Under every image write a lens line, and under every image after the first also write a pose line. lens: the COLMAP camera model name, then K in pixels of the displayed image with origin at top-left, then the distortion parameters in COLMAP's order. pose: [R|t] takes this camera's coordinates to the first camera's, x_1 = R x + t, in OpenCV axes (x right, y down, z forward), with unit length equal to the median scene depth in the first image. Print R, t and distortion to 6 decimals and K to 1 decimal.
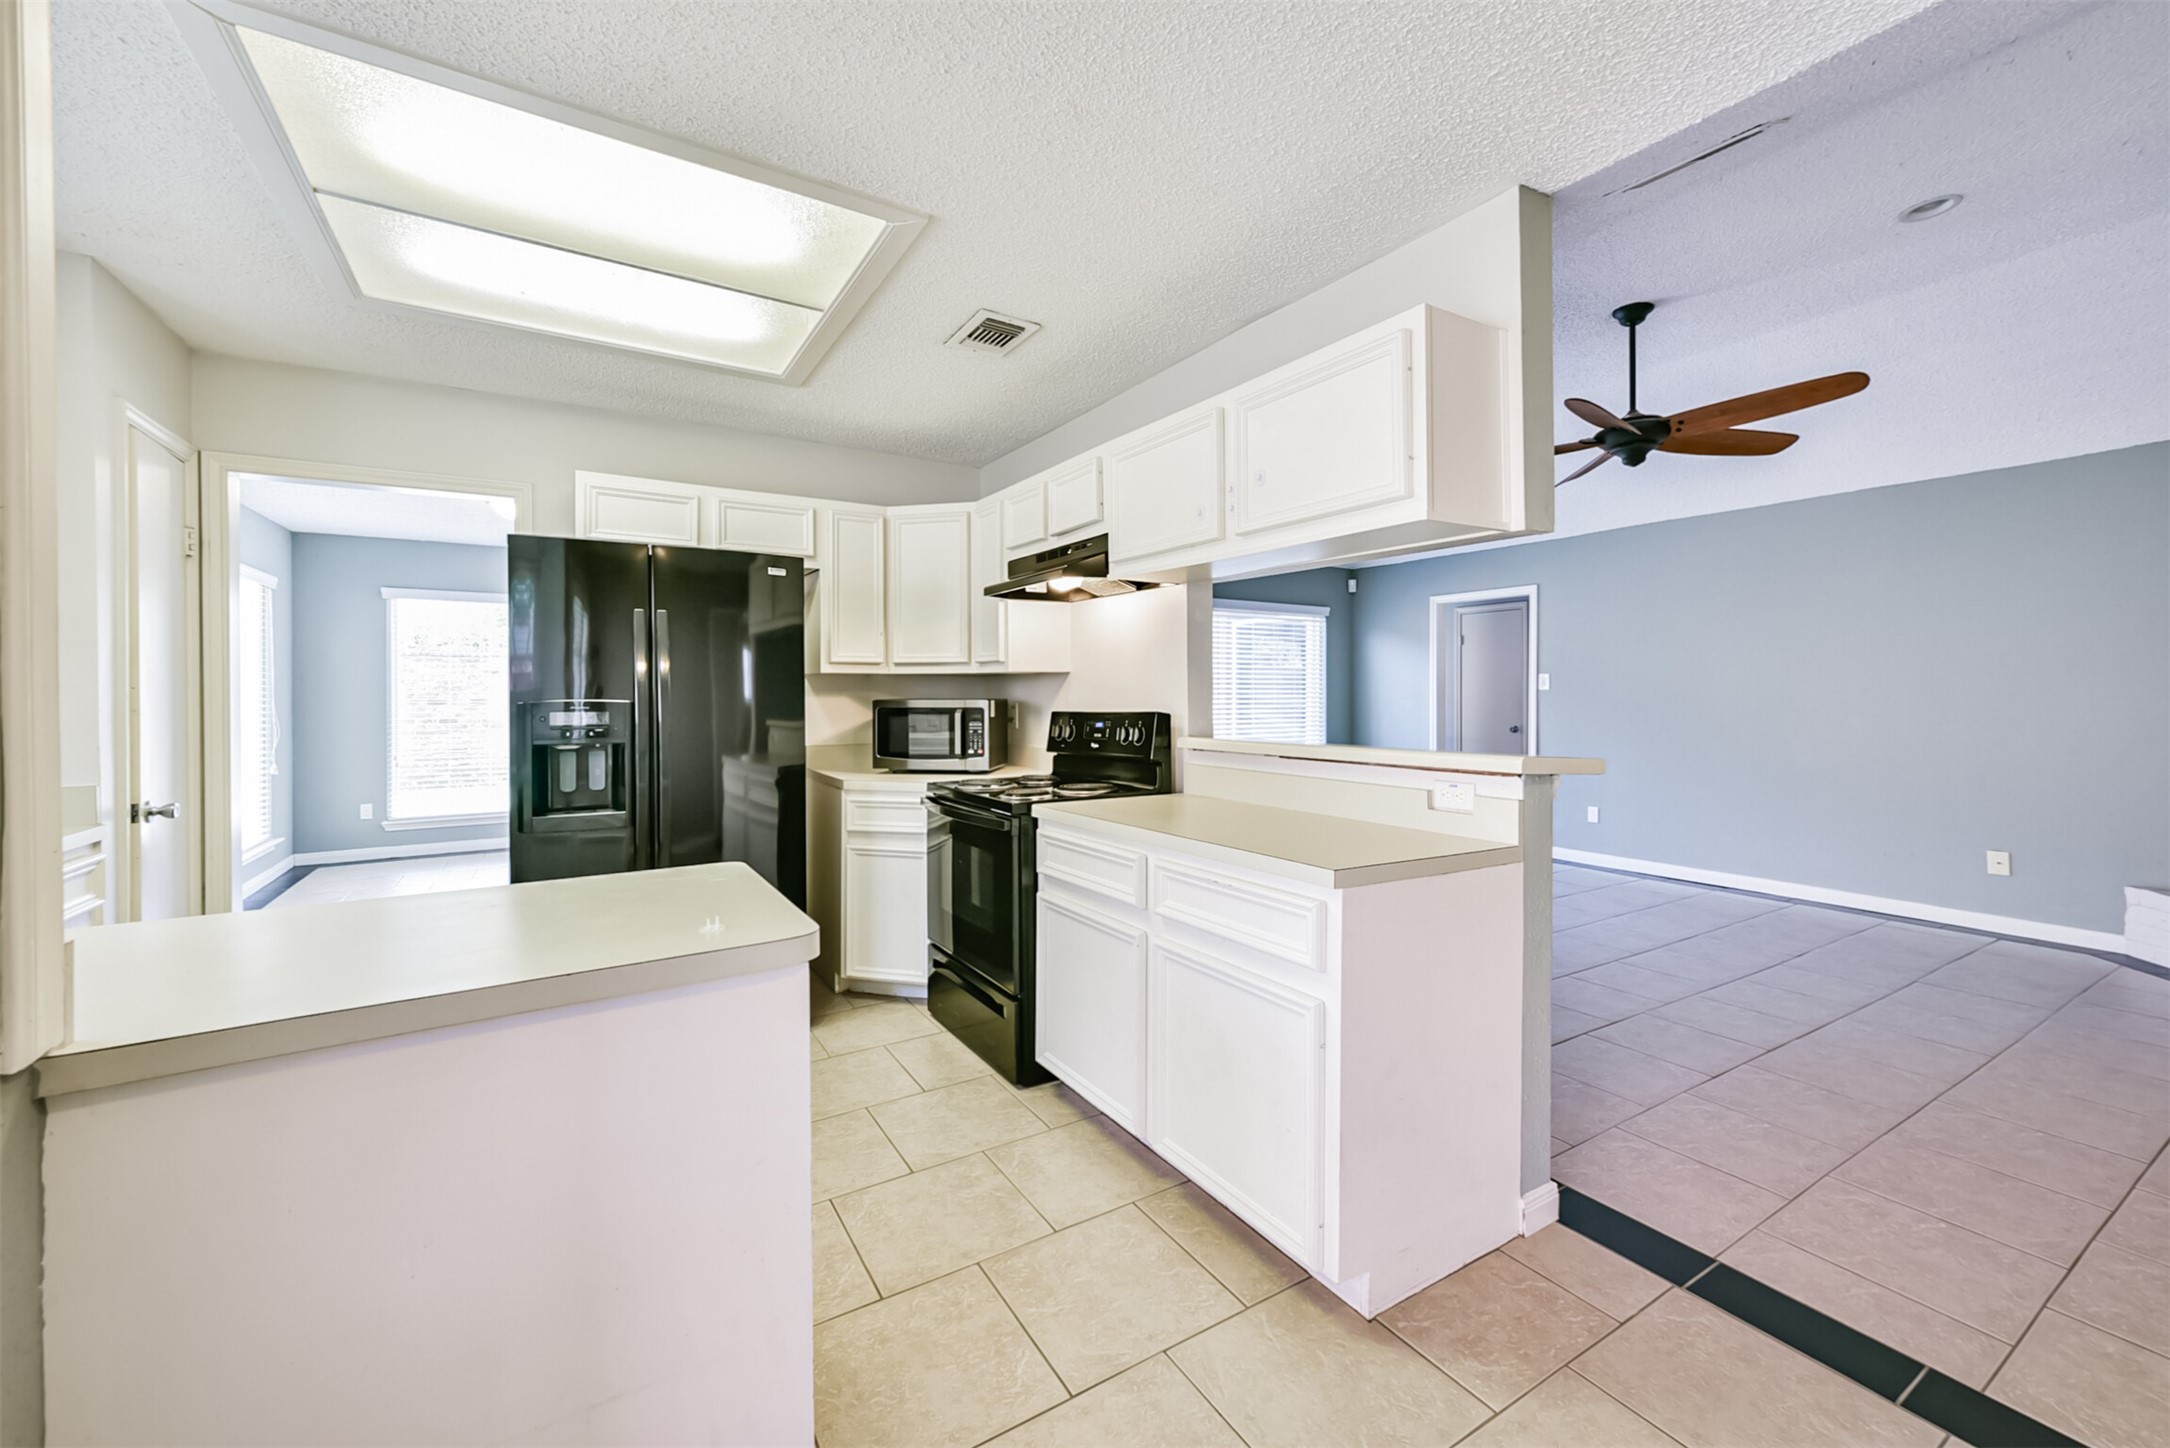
lens RADIAL K [[853.5, 0, 1090.4], [0, 853.5, 694.3], [0, 0, 1]] dist [0.006162, -0.002612]
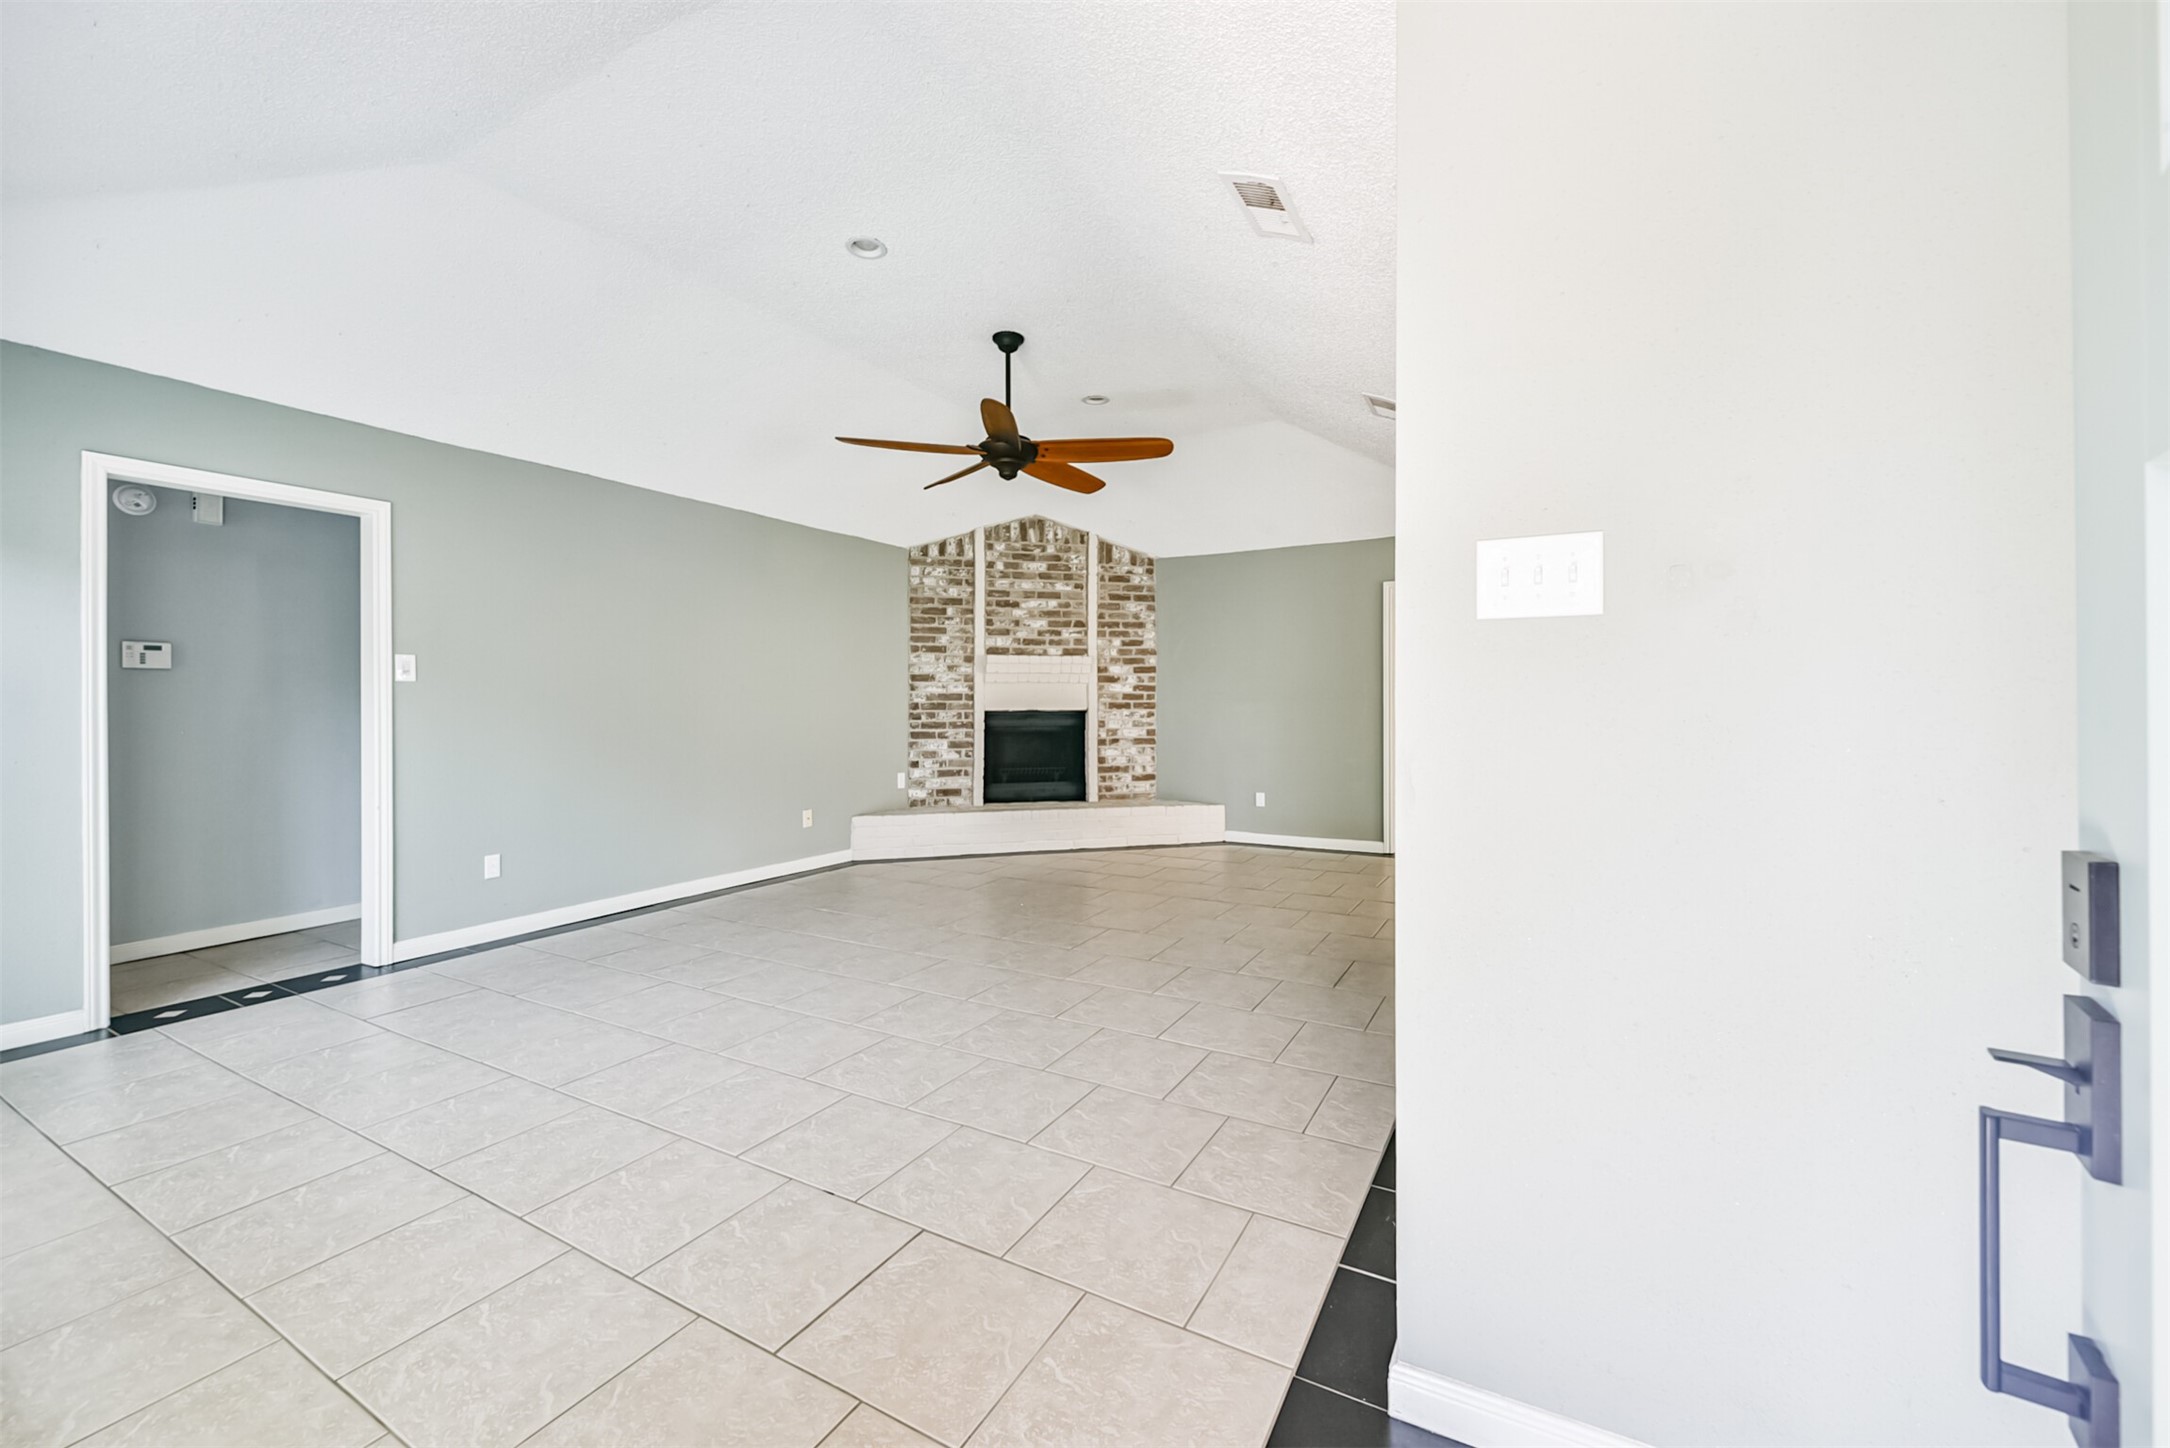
lens RADIAL K [[853.5, 0, 1087.7], [0, 853.5, 704.6], [0, 0, 1]] dist [0.006162, -0.002612]
pose [[-0.485010, 0.002578, 0.874505, -0.509762], [0.006793, 0.999977, 0.000819, 0.030849], [-0.874482, 0.006338, -0.485017, 1.974708]]
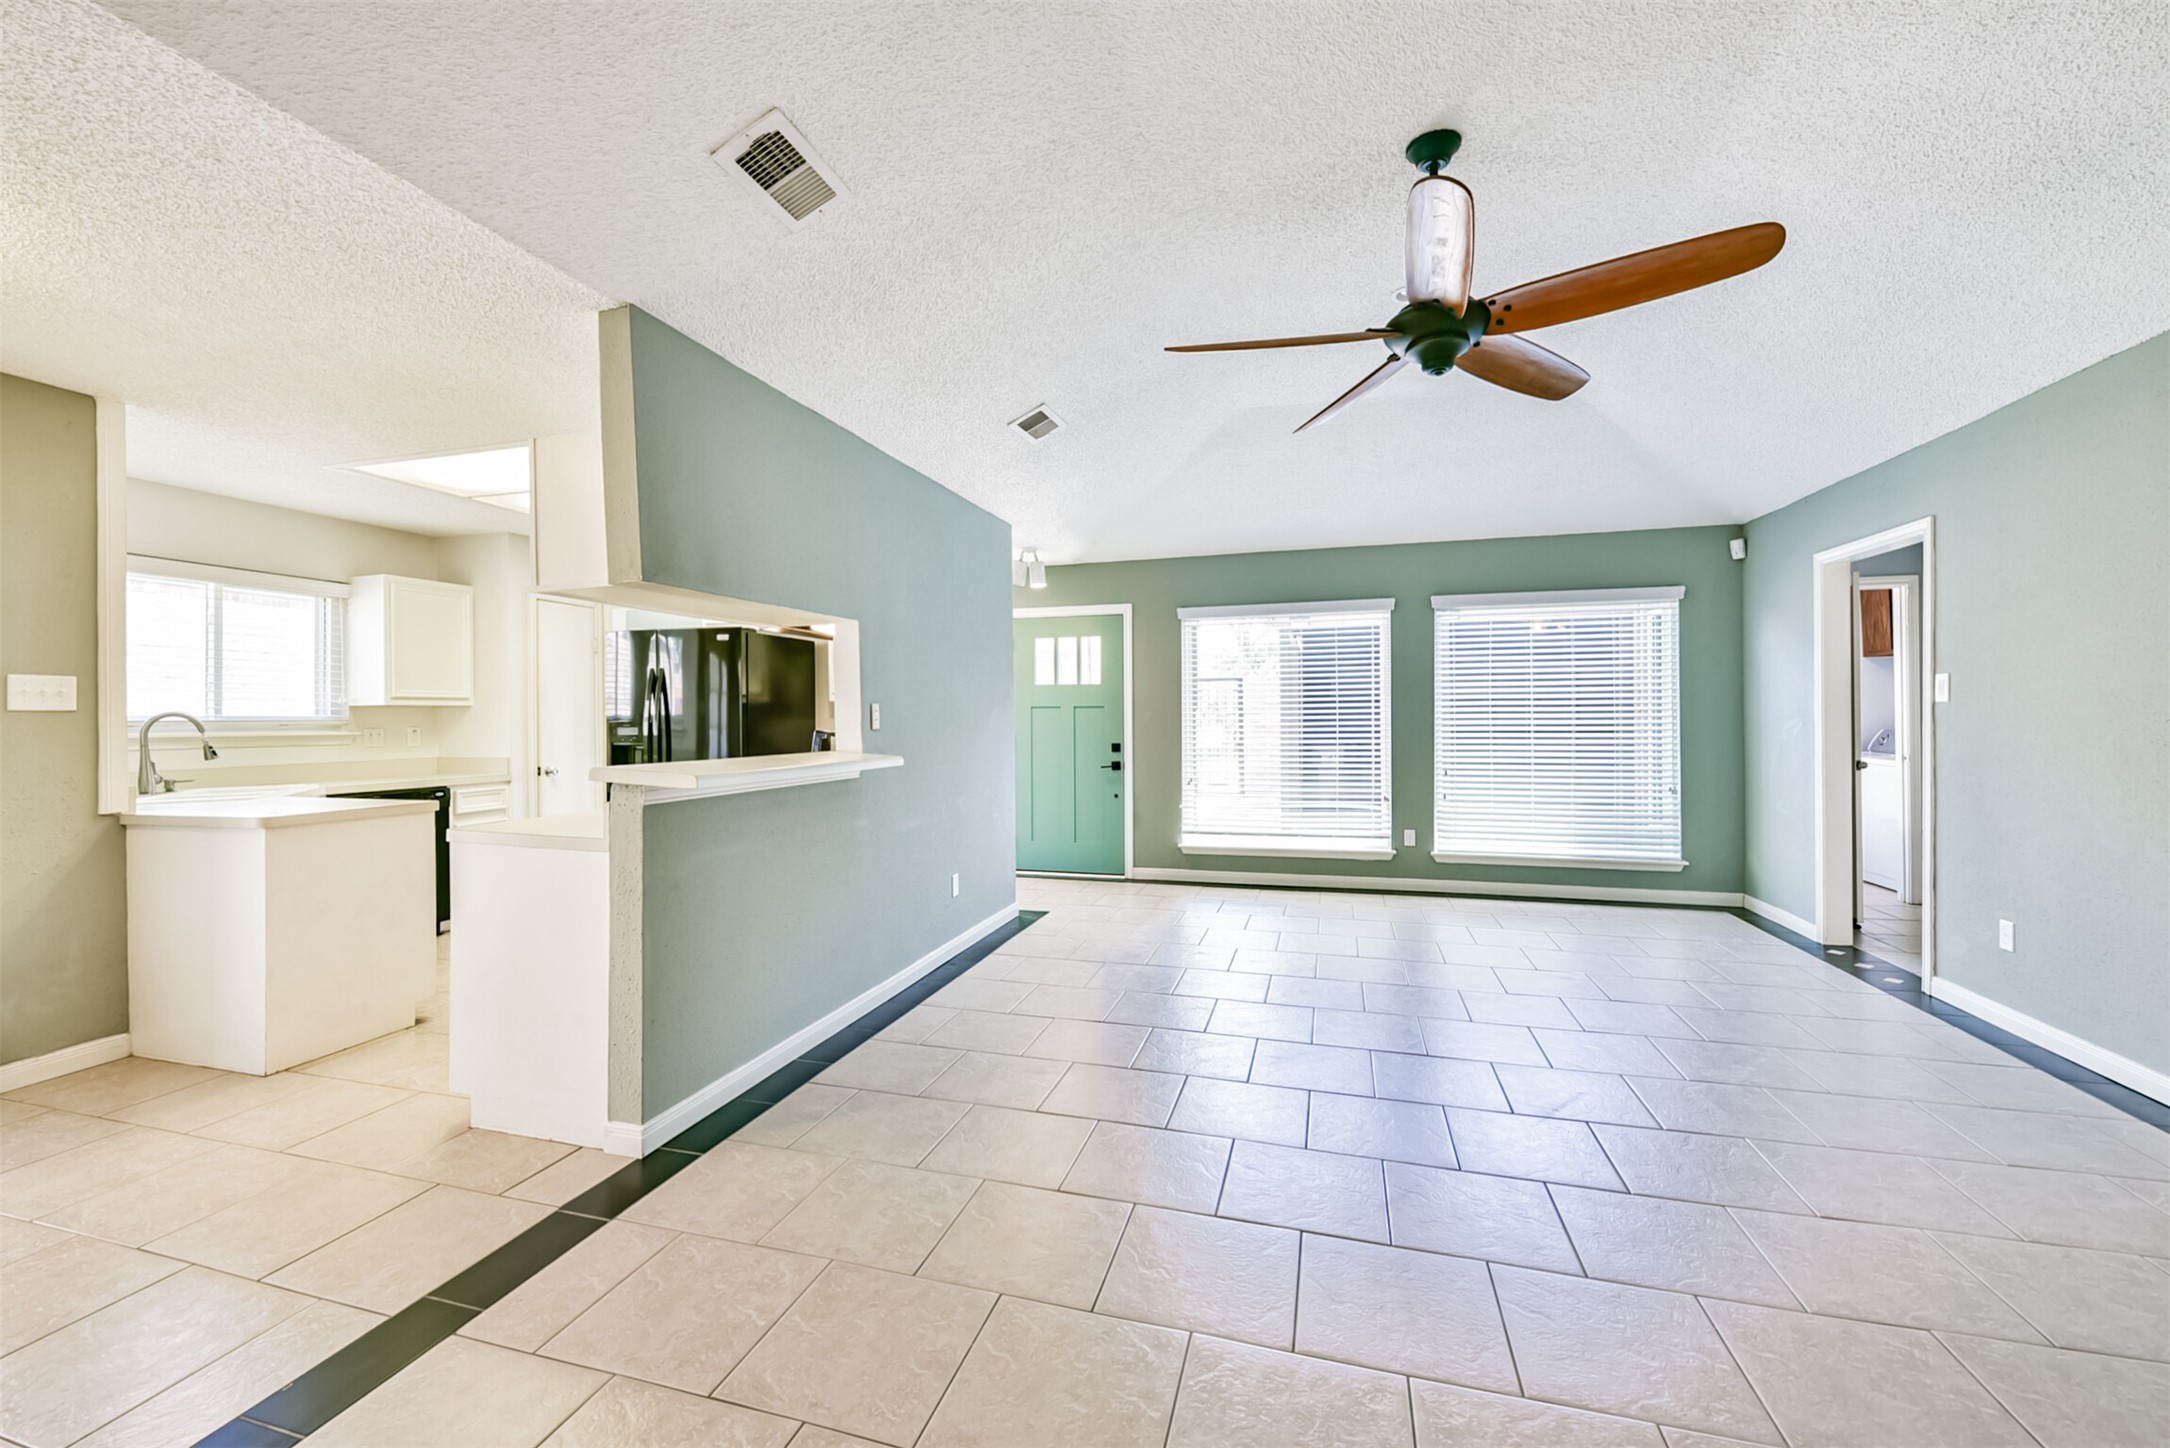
lens RADIAL K [[853.5, 0, 1070.6], [0, 853.5, 712.1], [0, 0, 1]] dist [0.006162, -0.002612]
pose [[0.668823, -0.007047, -0.743388, 1.280245], [0.006021, 0.999974, -0.004062, 0.000960], [0.743397, -0.001759, 0.668848, 0.451821]]
